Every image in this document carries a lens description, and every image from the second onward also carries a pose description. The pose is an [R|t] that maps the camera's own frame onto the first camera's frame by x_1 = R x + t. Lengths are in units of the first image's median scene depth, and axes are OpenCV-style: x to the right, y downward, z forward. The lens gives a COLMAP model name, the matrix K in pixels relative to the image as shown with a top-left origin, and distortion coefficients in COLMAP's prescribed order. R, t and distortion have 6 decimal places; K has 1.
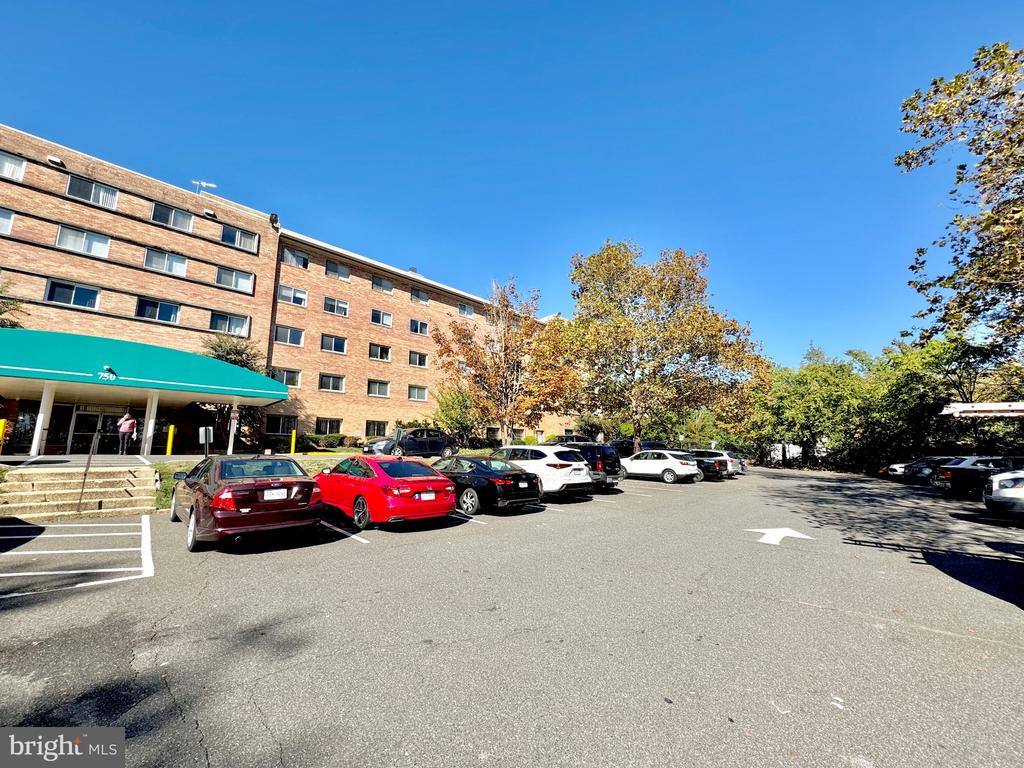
lens RADIAL K [[408.9, 0, 513.7], [0, 408.9, 382.4], [0, 0, 1]] dist [-0.002593, 0.000395]
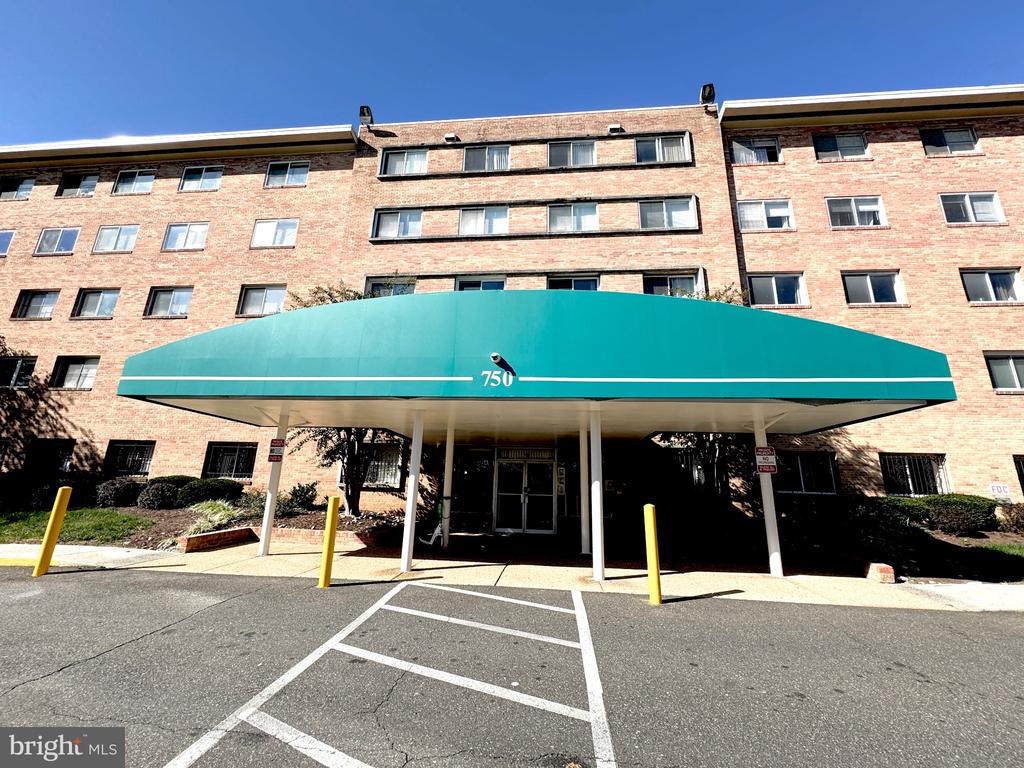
lens RADIAL K [[408.9, 0, 513.2], [0, 408.9, 383.6], [0, 0, 1]] dist [-0.002593, 0.000395]
pose [[0.633169, -0.159550, -0.757391, -0.439057], [0.108159, 0.987161, -0.117533, 0.025267], [0.766419, -0.007500, 0.642297, 0.484058]]
